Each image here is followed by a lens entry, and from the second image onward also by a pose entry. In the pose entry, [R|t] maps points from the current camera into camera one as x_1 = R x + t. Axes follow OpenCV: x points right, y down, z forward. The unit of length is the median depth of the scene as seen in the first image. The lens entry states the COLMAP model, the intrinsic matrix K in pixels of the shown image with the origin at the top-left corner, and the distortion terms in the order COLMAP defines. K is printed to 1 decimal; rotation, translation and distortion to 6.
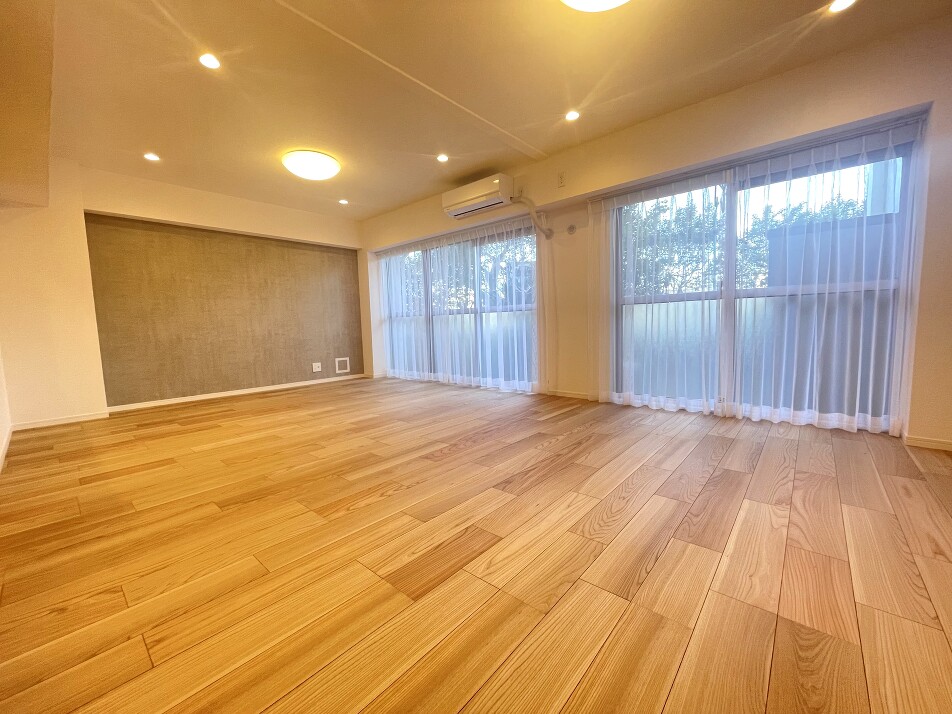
lens RADIAL K [[384.3, 0, 471.5], [0, 384.3, 356.5], [0, 0, 1]] dist [-0.000587, -0.000537]
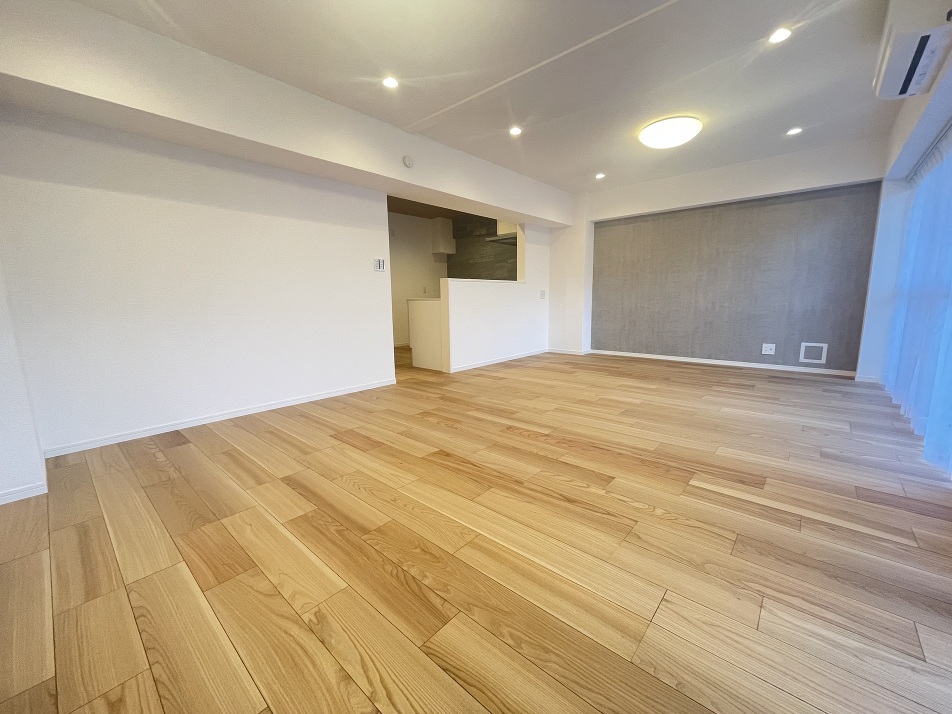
lens RADIAL K [[384.3, 0, 476.6], [0, 384.3, 355.9], [0, 0, 1]] dist [-0.000587, -0.000537]
pose [[0.000949, 0.179116, -0.983827, 0.965146], [-0.069220, 0.981480, 0.178622, -0.145440], [0.997601, 0.067931, 0.013330, 0.861345]]
